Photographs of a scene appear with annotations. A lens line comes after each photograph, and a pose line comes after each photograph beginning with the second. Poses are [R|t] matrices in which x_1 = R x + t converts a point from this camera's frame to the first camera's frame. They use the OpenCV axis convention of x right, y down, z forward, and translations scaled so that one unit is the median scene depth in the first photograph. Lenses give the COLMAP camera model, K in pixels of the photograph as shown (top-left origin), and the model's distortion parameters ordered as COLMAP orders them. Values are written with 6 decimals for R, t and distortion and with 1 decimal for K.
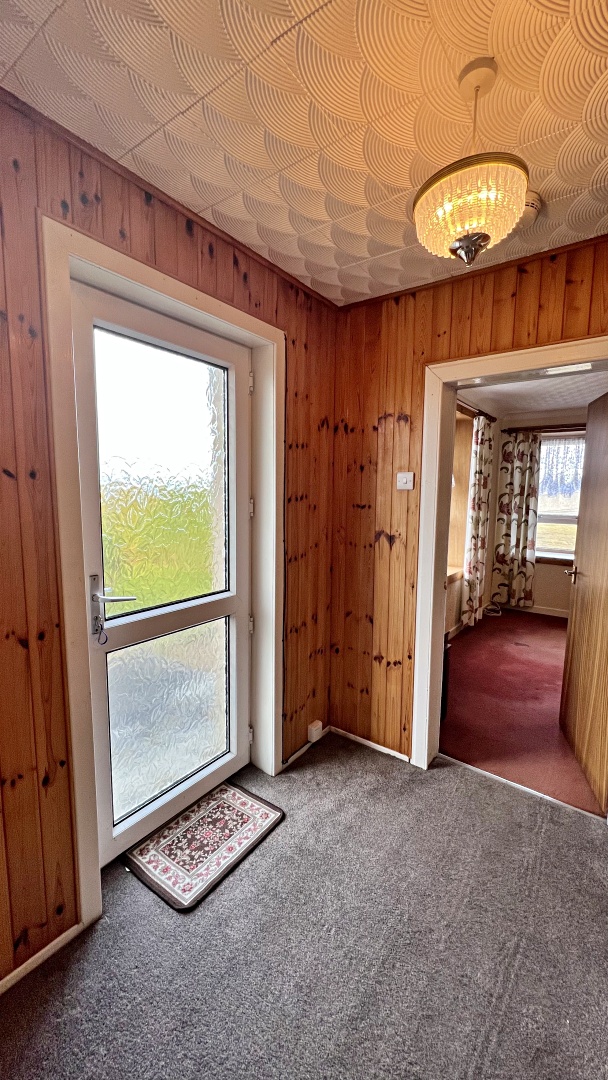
lens RADIAL K [[430.7, 0, 305.7], [0, 430.7, 540.9], [0, 0, 1]] dist [0.001883, -0.000855]
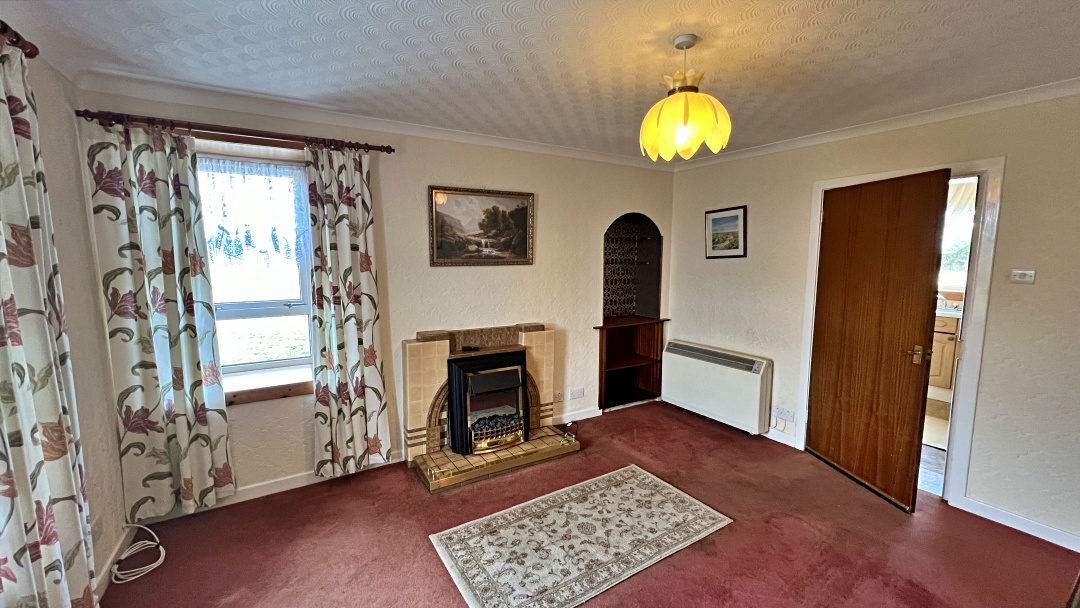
lens RADIAL K [[430.7, 0, 539.3], [0, 430.7, 301.6], [0, 0, 1]] dist [0.001883, -0.000855]
pose [[0.378530, -0.123212, 0.917351, 0.232091], [0.114673, 0.989707, 0.085613, -0.069486], [-0.918458, 0.072788, 0.388764, 0.472458]]
